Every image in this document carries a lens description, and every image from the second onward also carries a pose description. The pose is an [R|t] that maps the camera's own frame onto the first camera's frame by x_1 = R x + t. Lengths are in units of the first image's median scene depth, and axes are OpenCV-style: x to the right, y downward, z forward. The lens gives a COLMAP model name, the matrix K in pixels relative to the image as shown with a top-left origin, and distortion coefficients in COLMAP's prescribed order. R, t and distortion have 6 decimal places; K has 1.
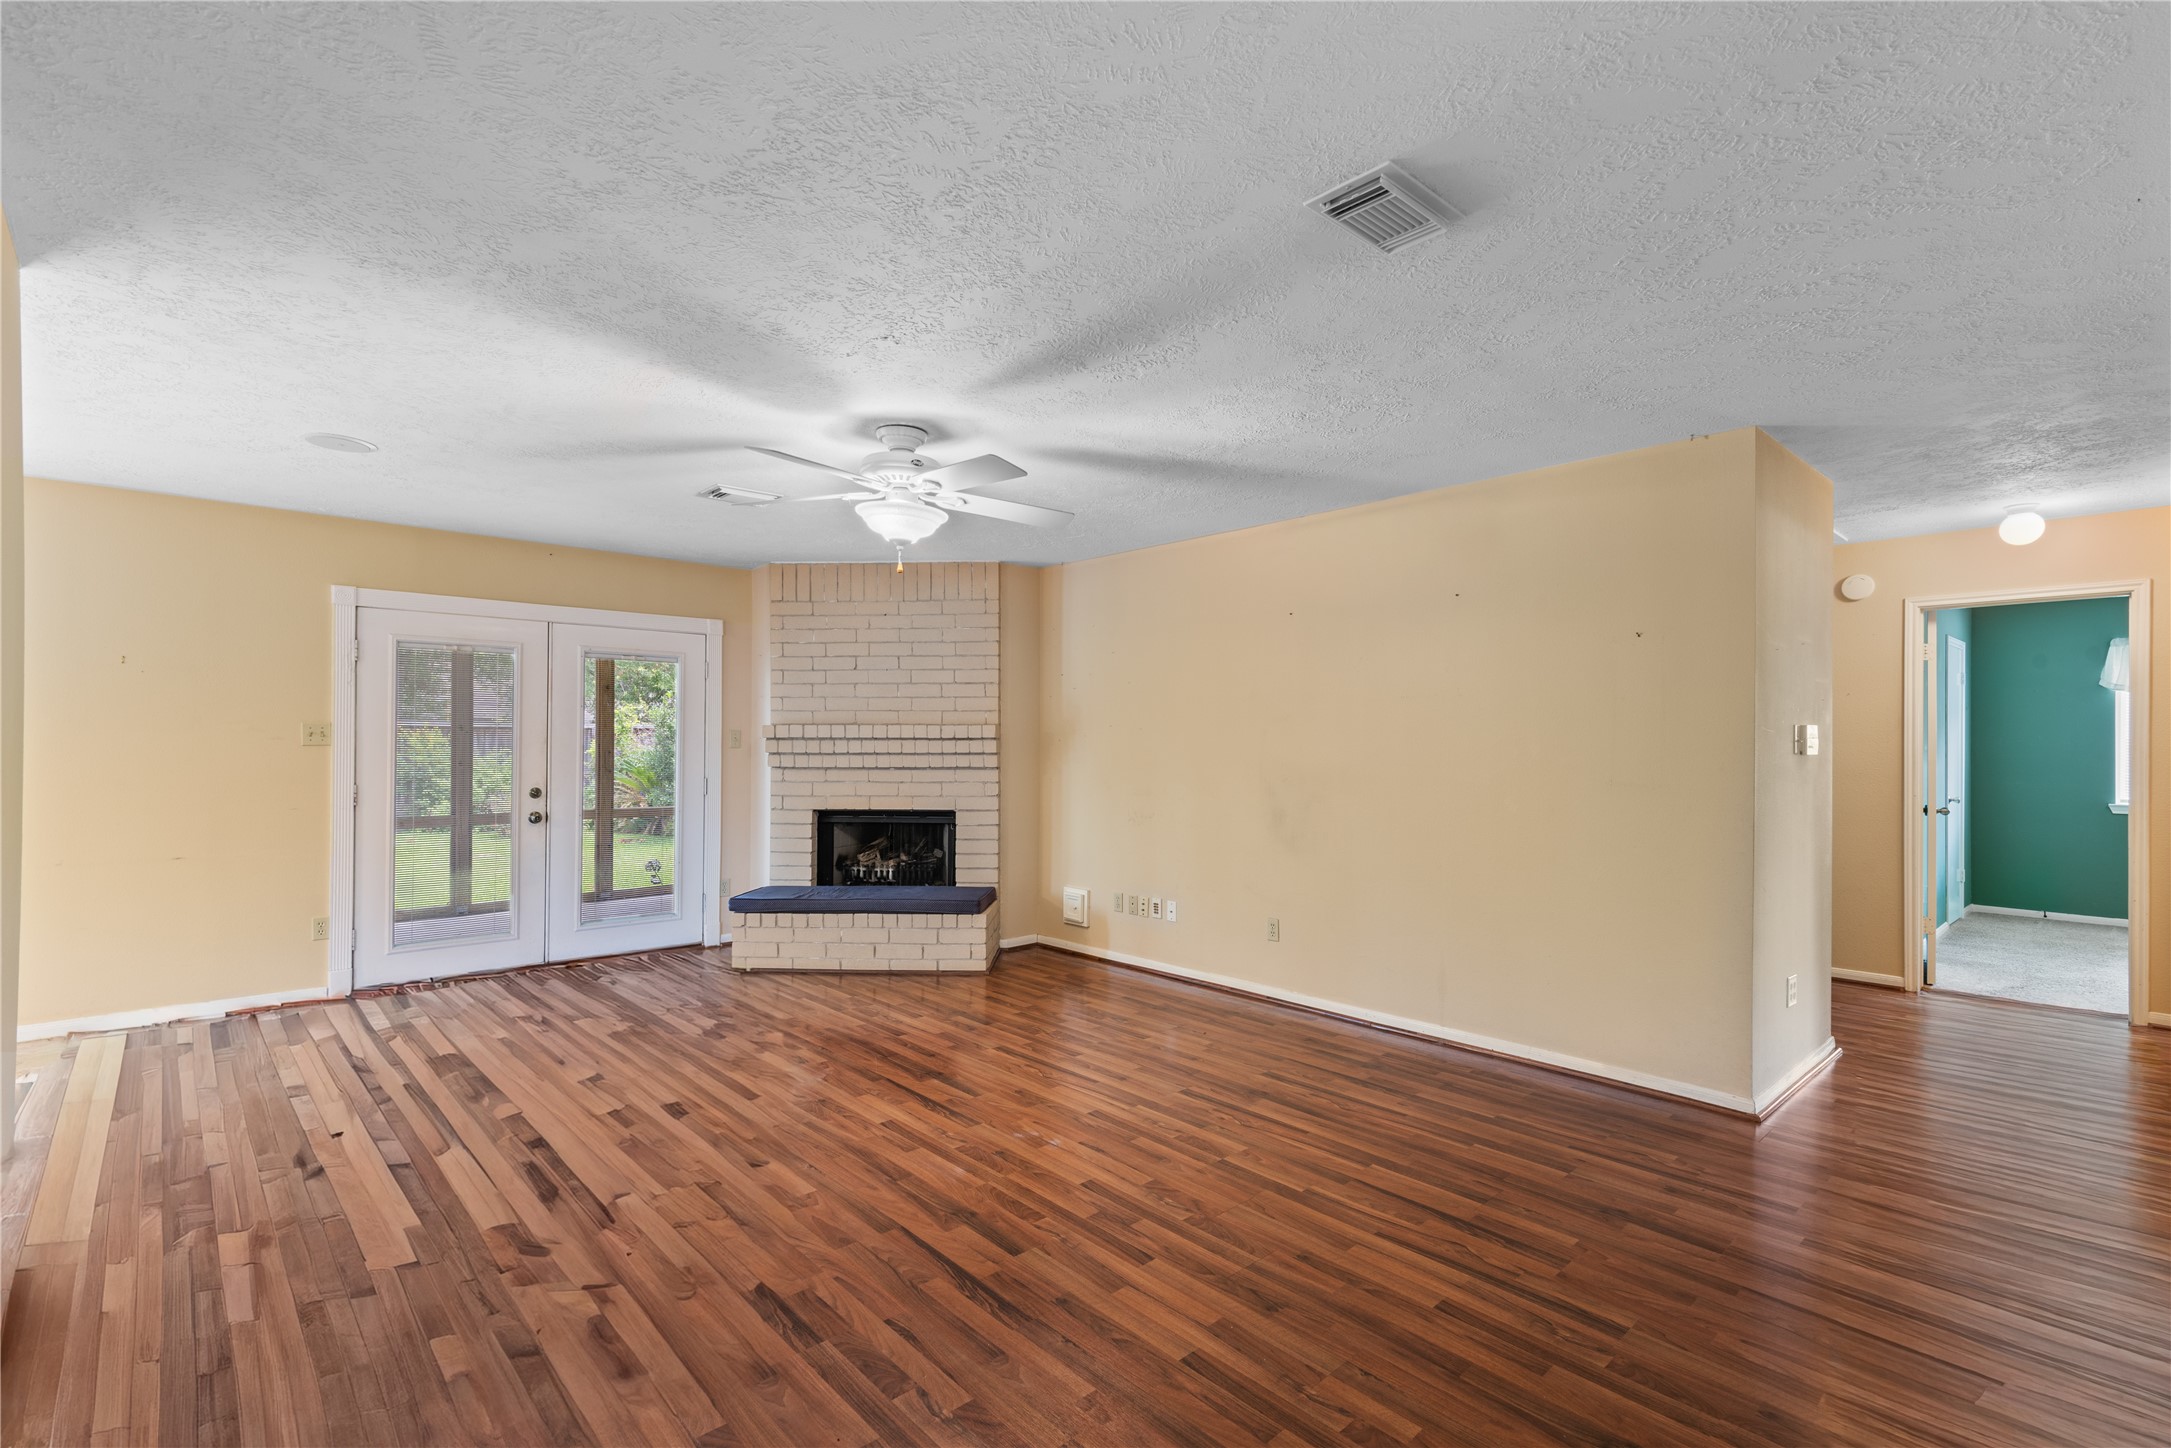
lens RADIAL K [[984.7, 0, 1078.3], [0, 984.7, 743.2], [0, 0, 1]] dist [0.014728, -0.000019]
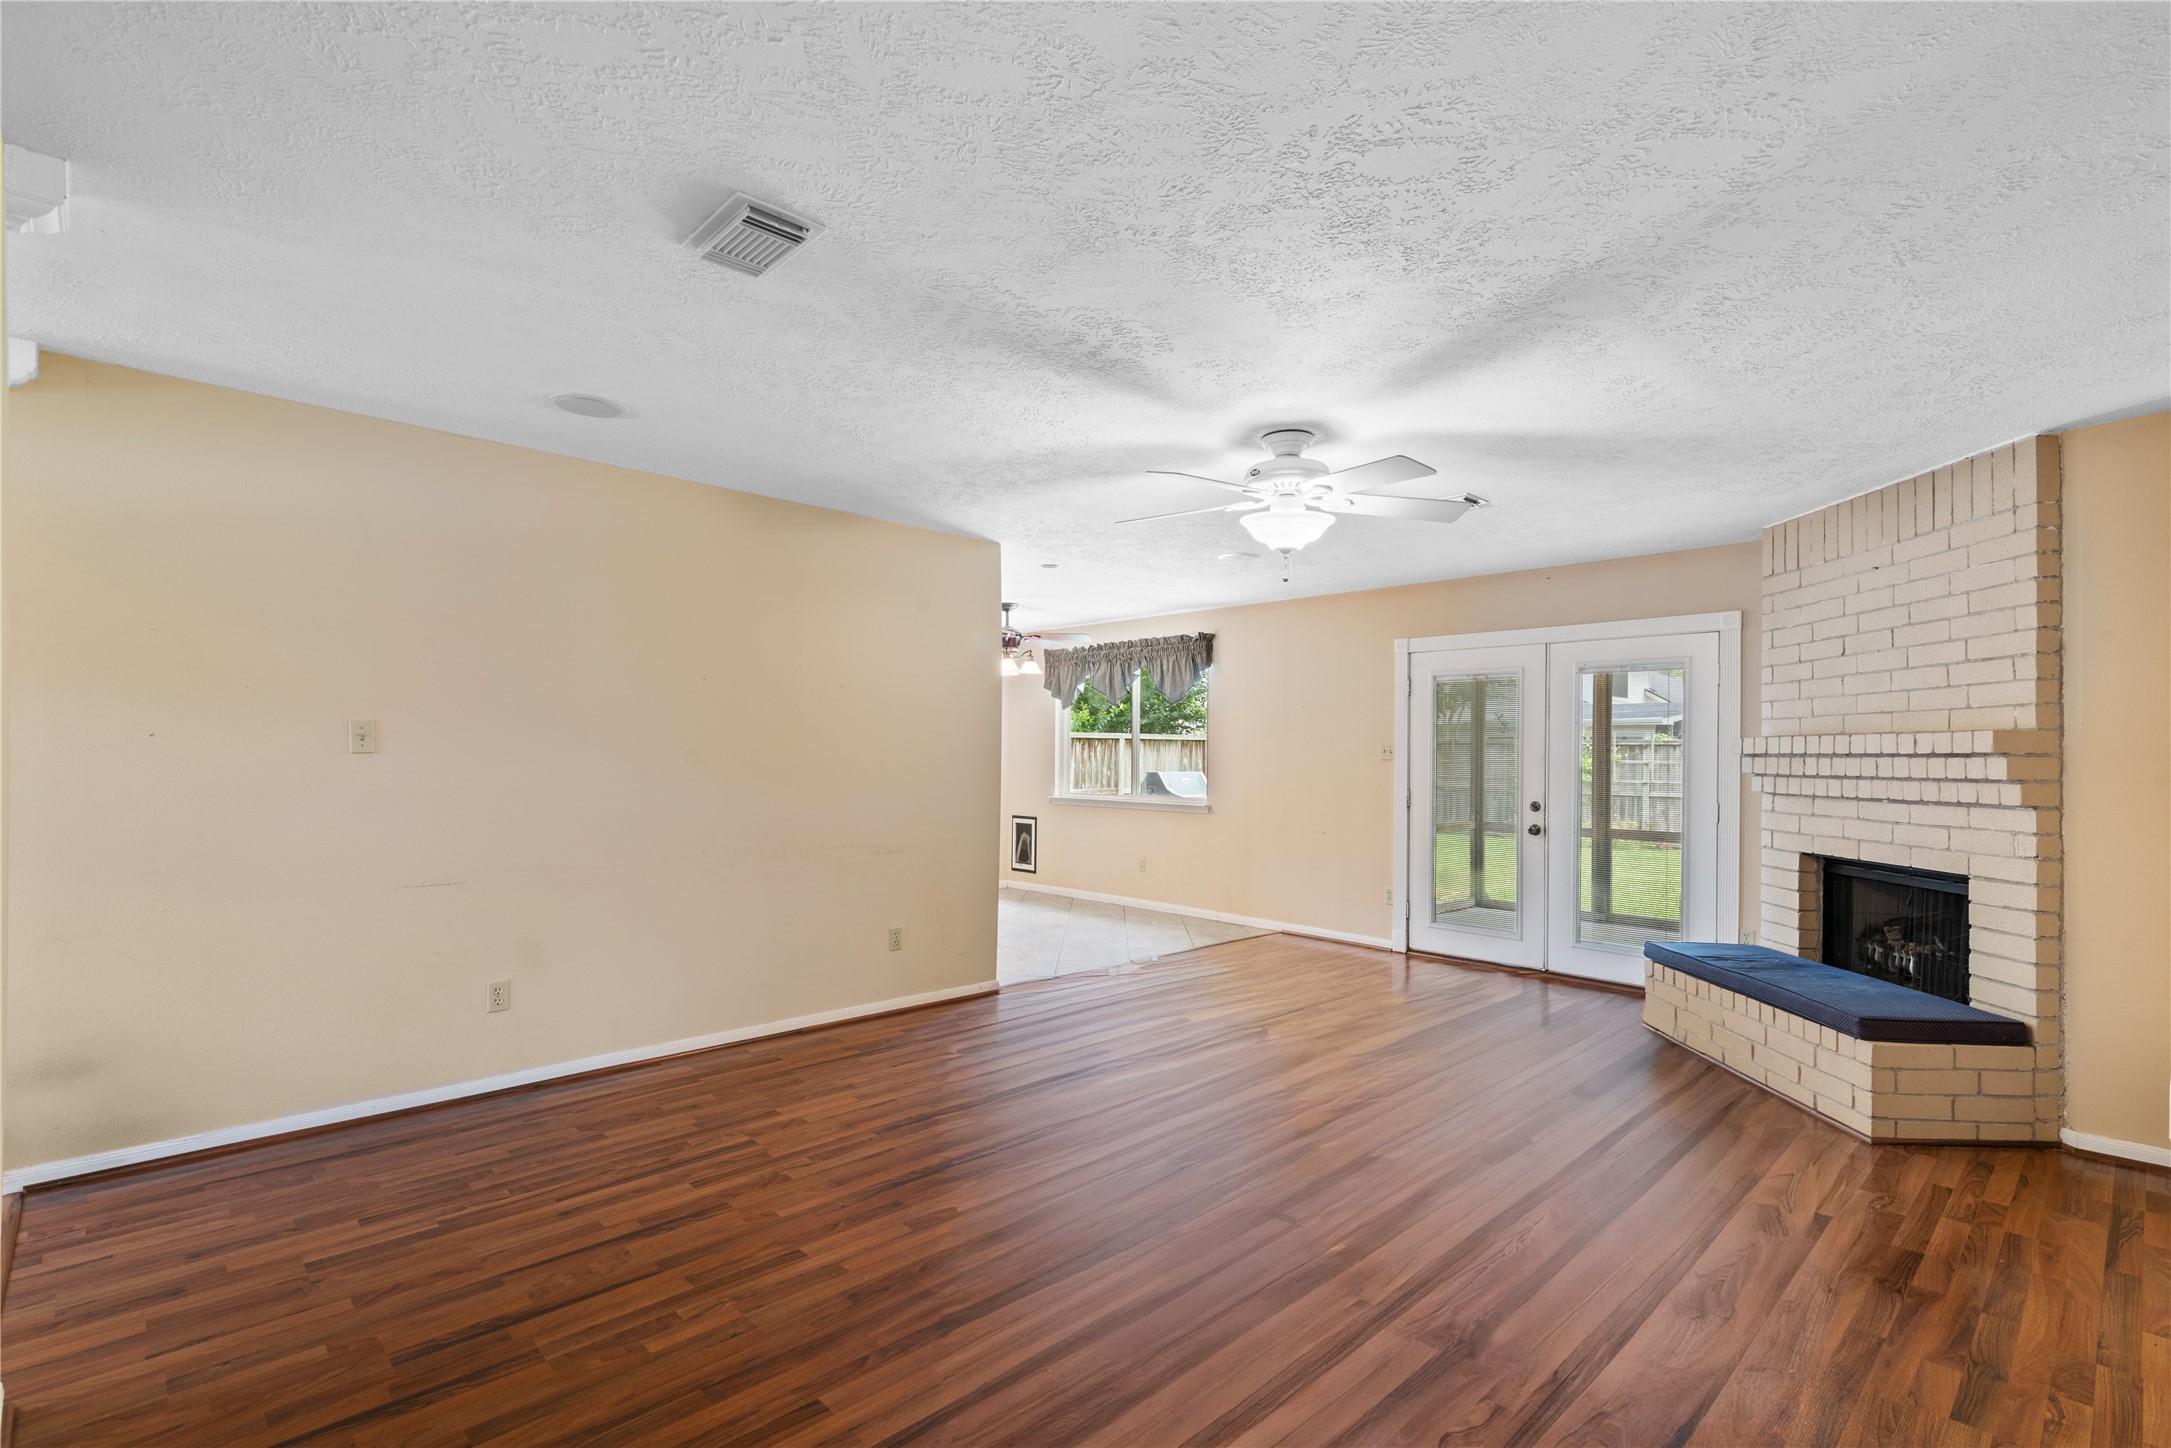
lens RADIAL K [[996.9, 0, 1084.7], [0, 996.9, 749.4], [0, 0, 1]] dist [0.016851, 0.000061]
pose [[0.022964, -0.007583, -0.999708, 0.503762], [-0.010204, 0.999917, -0.007819, 0.002390], [0.999684, 0.010380, 0.022885, 0.487930]]
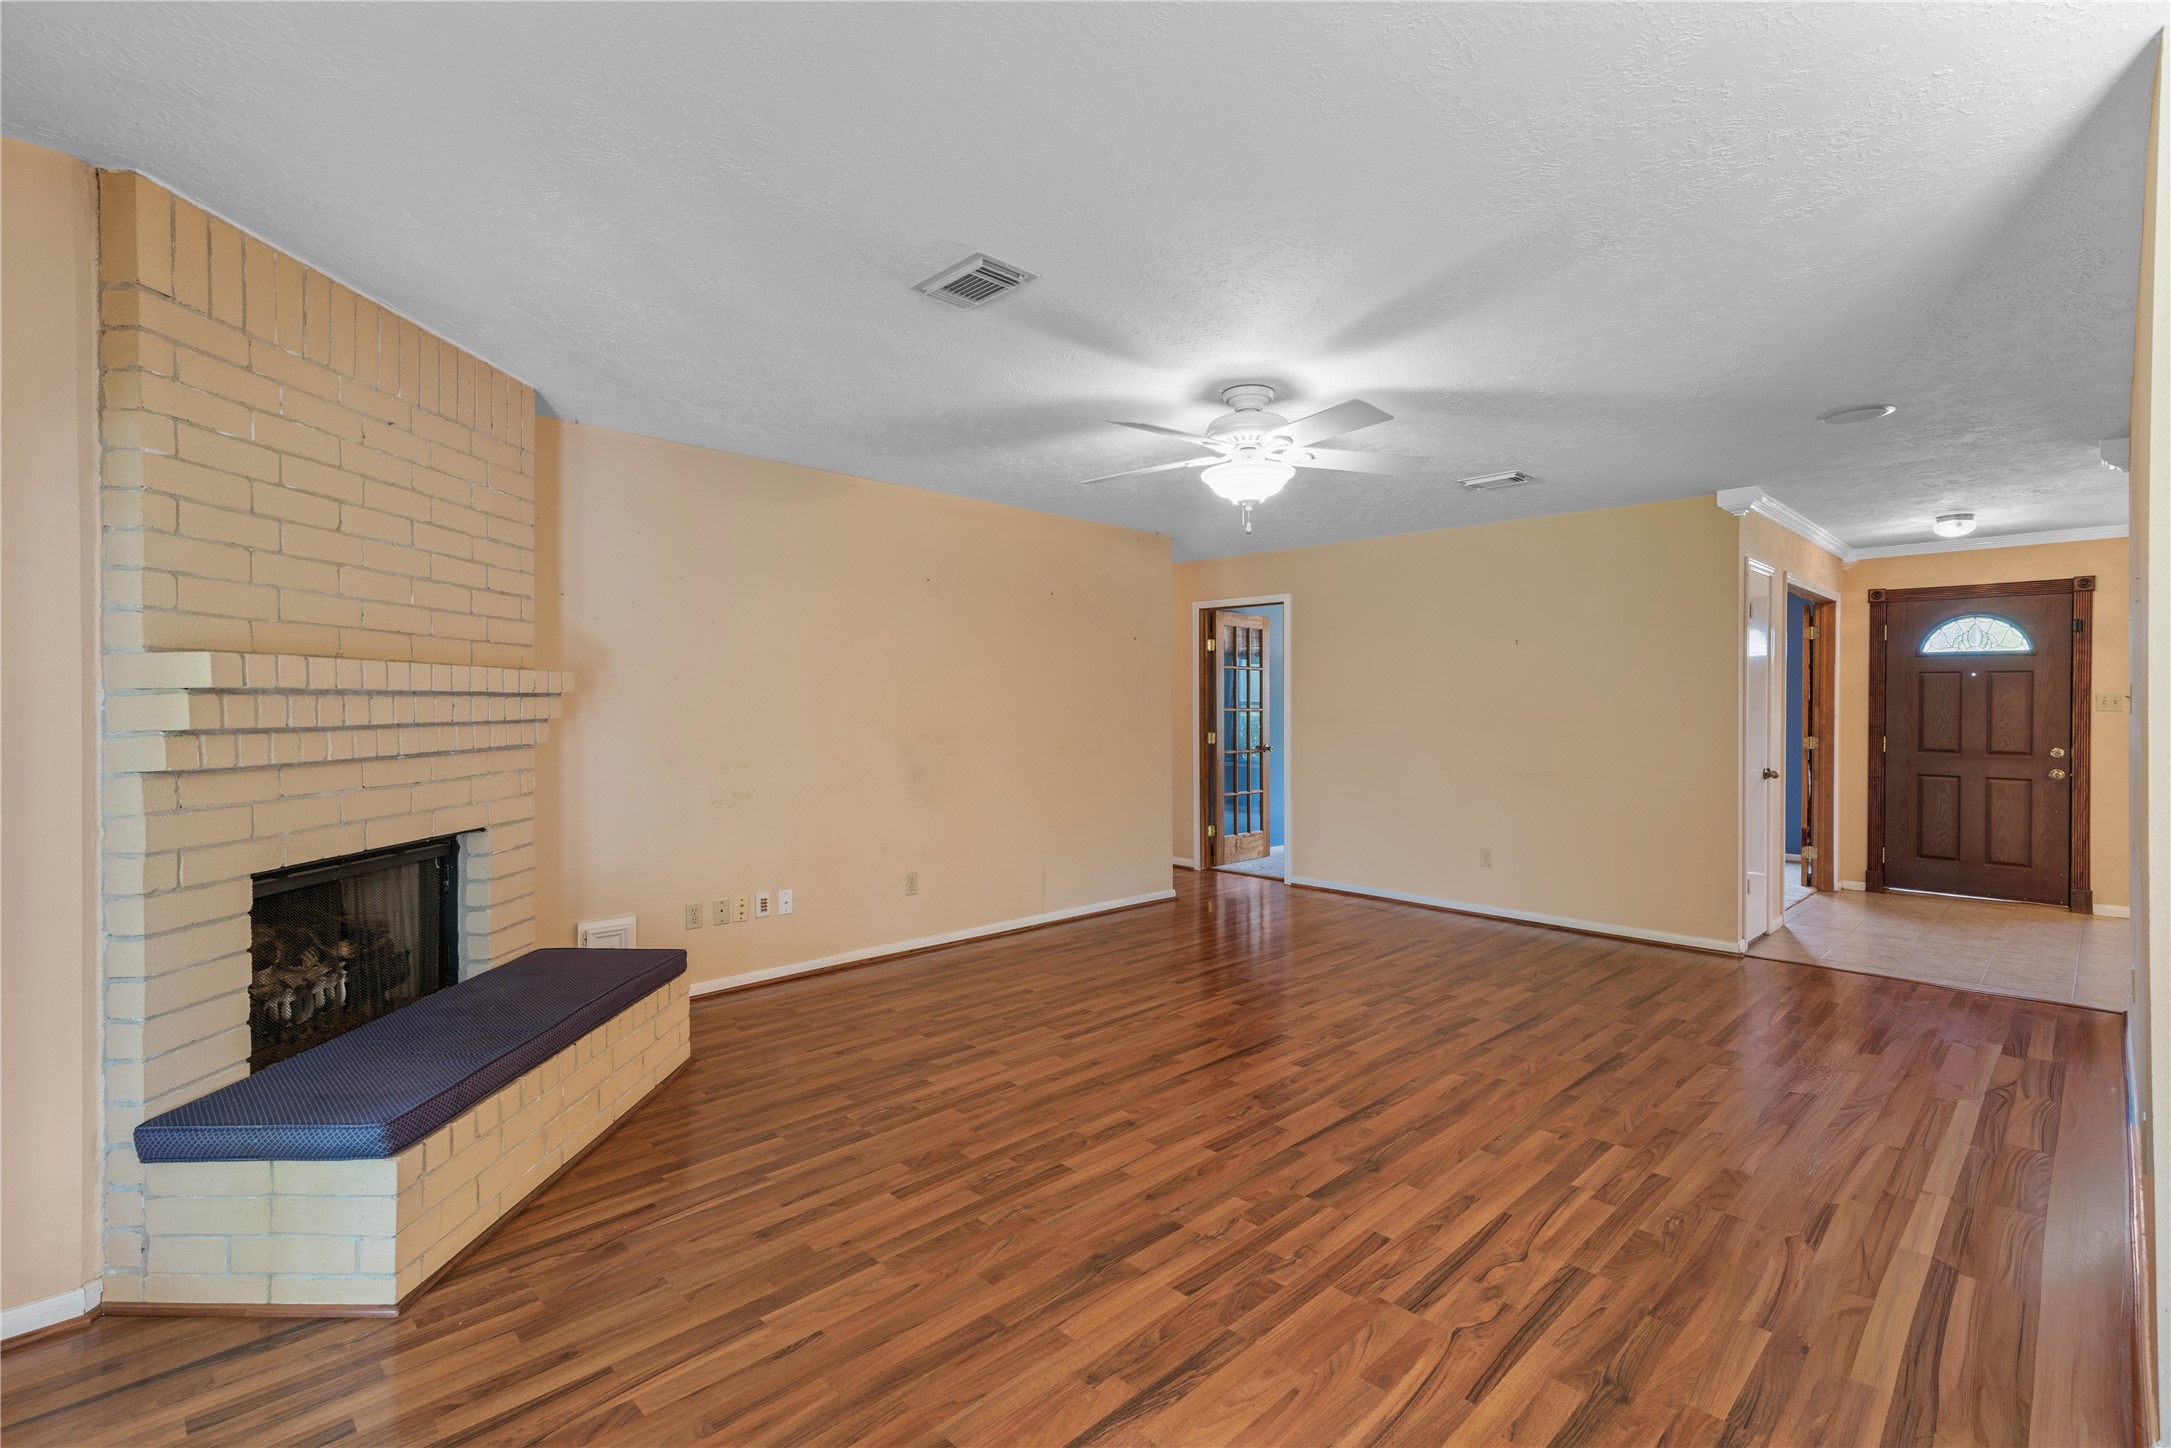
lens RADIAL K [[988.2, 0, 1085.5], [0, 988.2, 724.0], [0, 0, 1]] dist [-0.002371, -0.000167]
pose [[-0.028275, -0.023736, 0.999318, -0.719895], [0.001740, 0.999715, 0.023794, -0.000344], [-0.999599, 0.002411, -0.028226, 0.740066]]
